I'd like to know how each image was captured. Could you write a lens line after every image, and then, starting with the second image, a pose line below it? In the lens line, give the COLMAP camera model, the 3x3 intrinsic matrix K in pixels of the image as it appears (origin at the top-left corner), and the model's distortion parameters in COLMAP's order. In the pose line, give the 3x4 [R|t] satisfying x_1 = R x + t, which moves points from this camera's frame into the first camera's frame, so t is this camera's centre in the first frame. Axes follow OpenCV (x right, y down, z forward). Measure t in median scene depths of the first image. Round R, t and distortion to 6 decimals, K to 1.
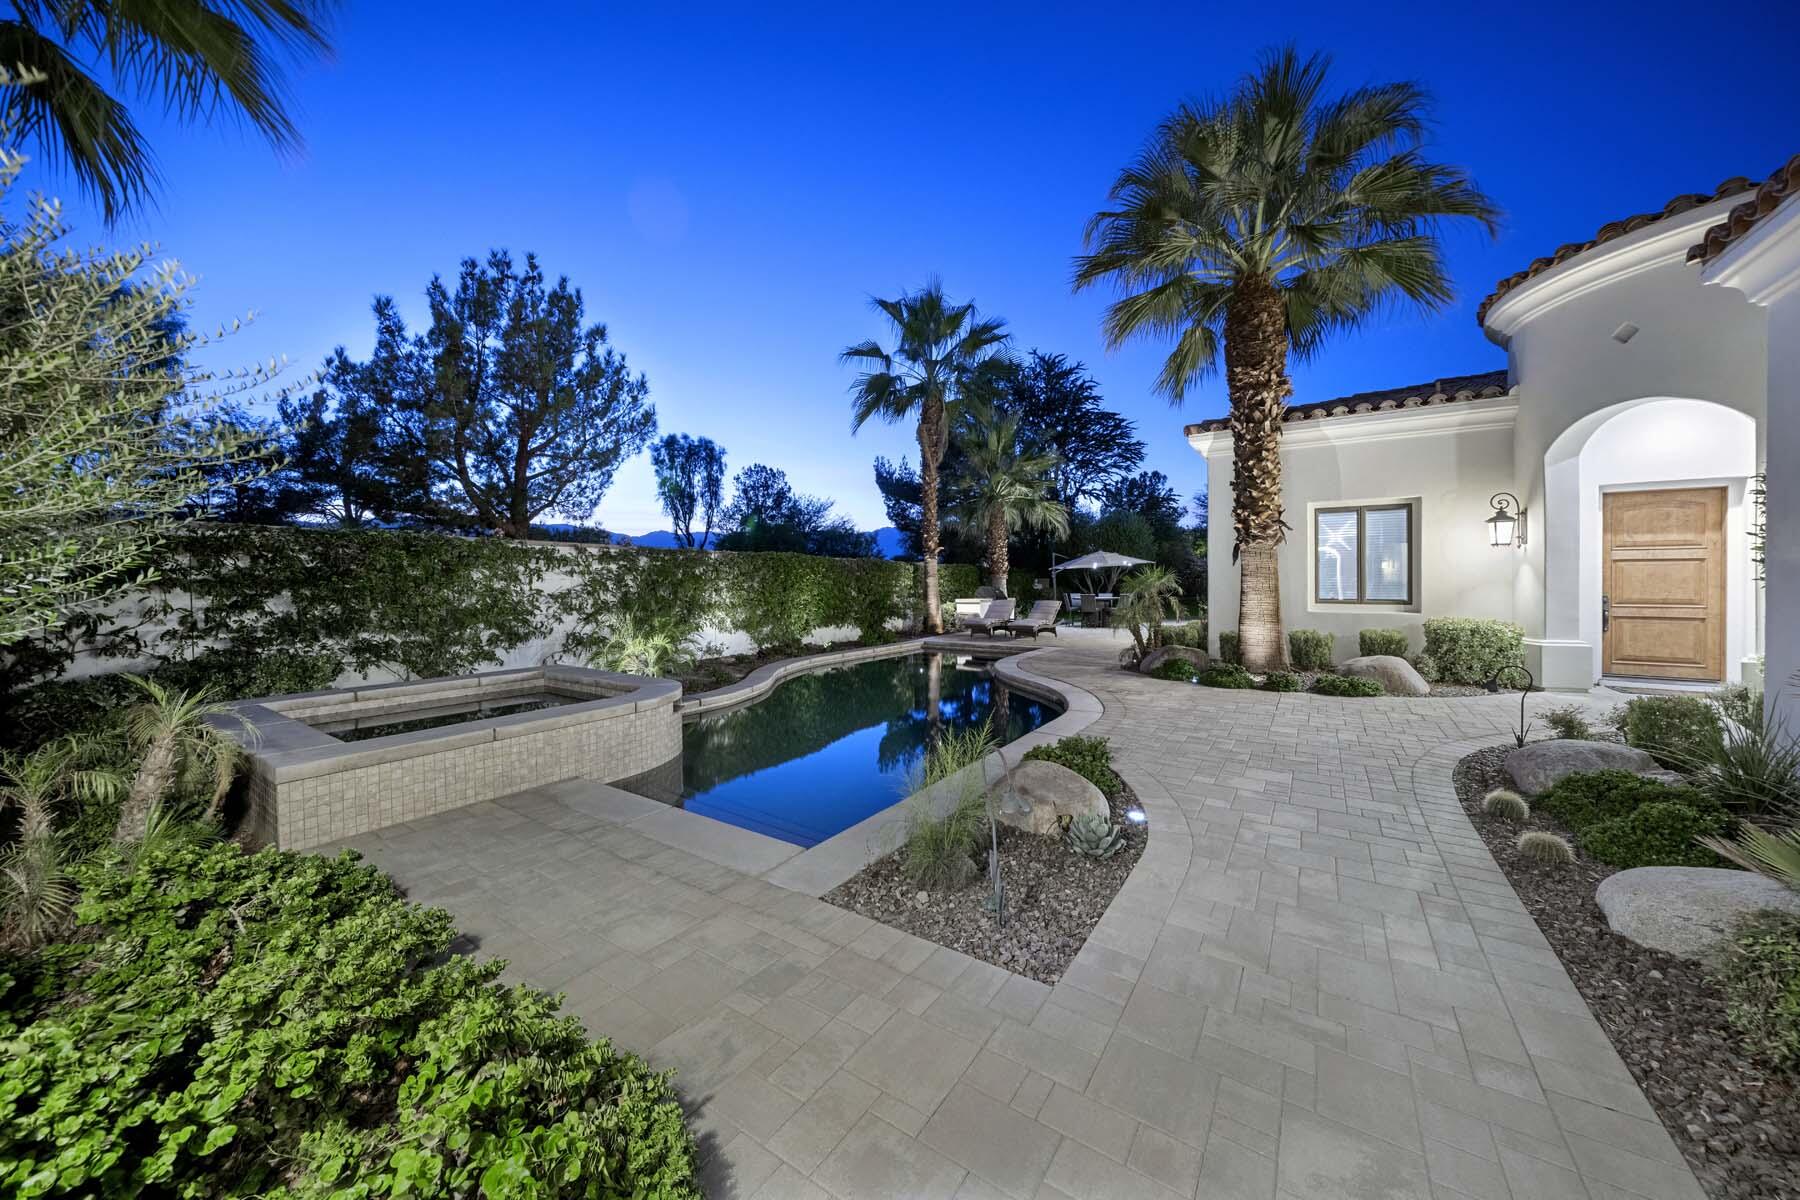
lens RADIAL K [[623.8, 0, 900.5], [0, 623.8, 569.6], [0, 0, 1]] dist [-0.000362, 0.000003]
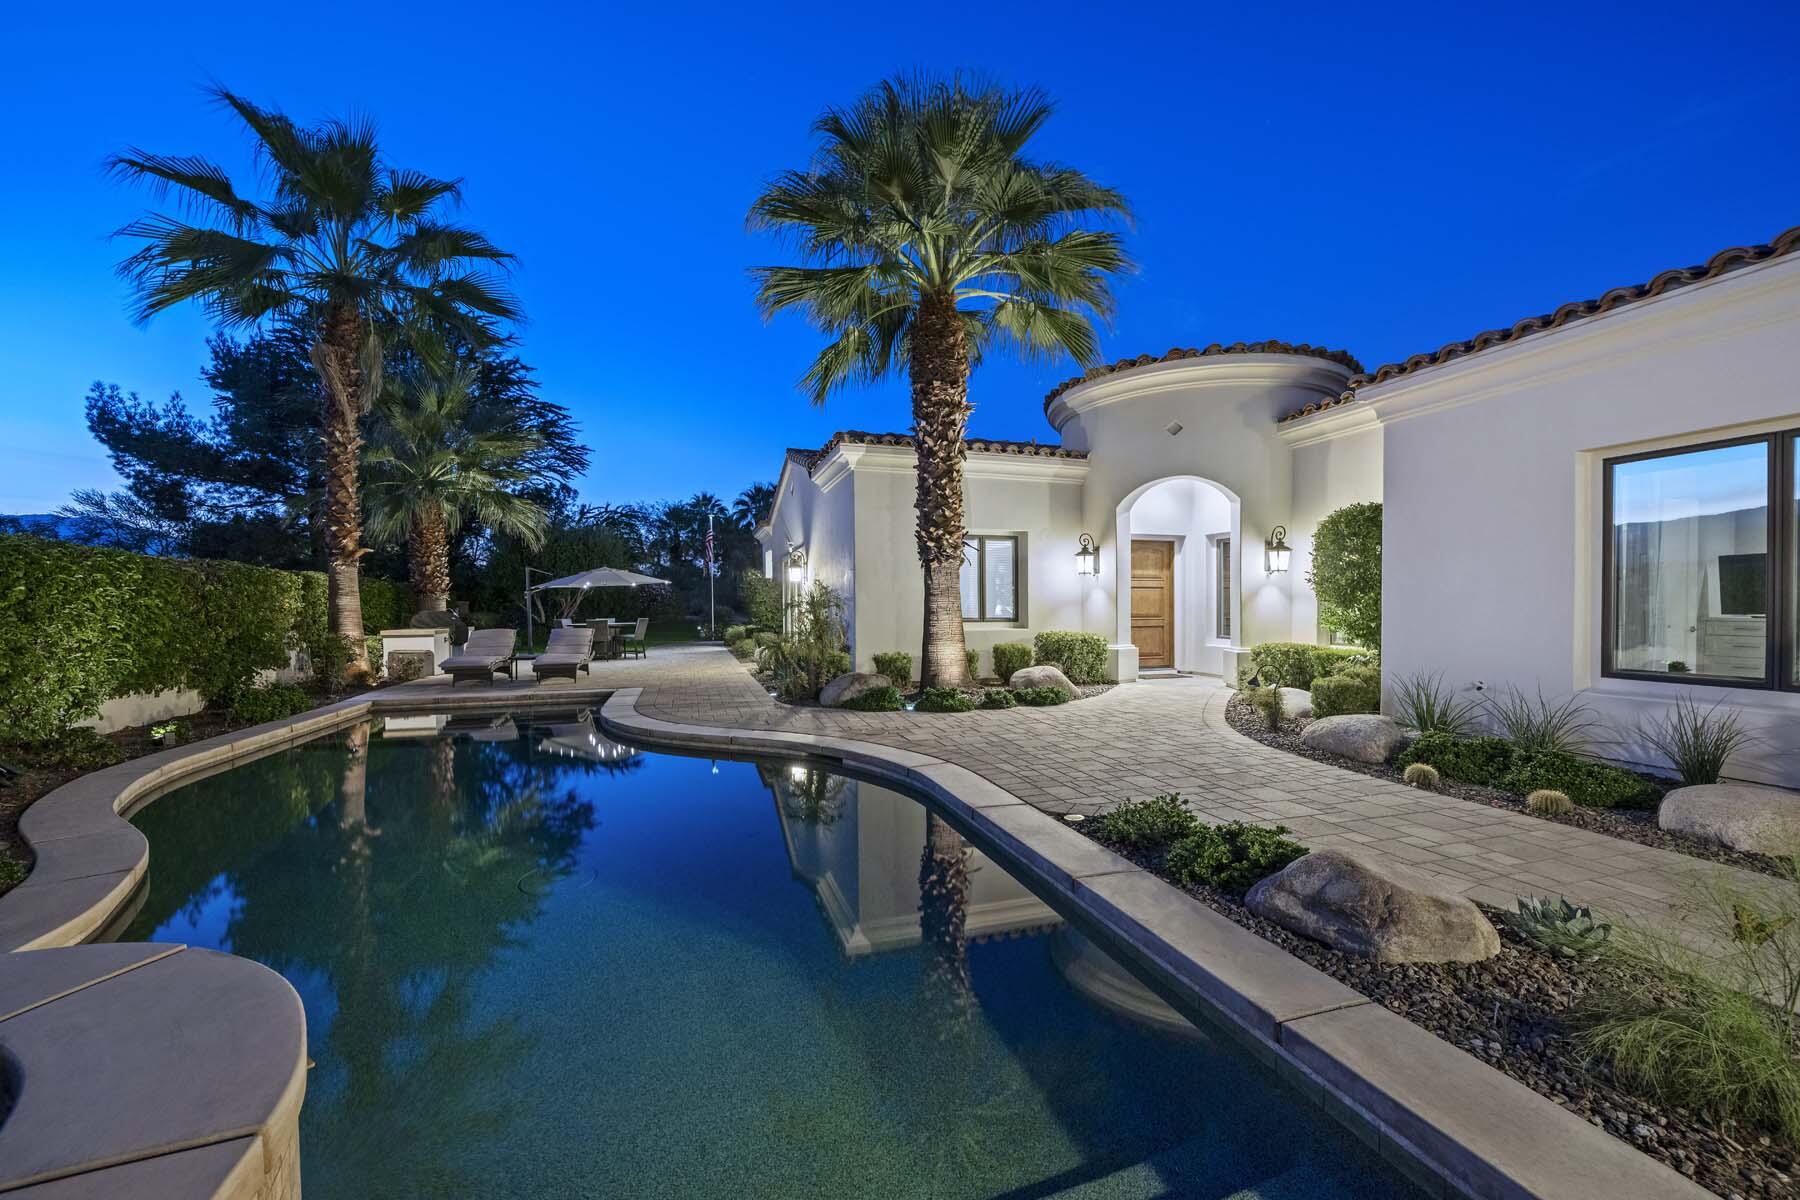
lens RADIAL K [[645.3, 0, 900.0], [0, 645.3, 600.0], [0, 0, 1]] dist [-0.000398, -0.000269]
pose [[0.614137, 0.006819, 0.789170, -0.139052], [-0.014300, 0.999895, 0.002488, 0.007510], [-0.789070, -0.012813, 0.614170, 0.205060]]
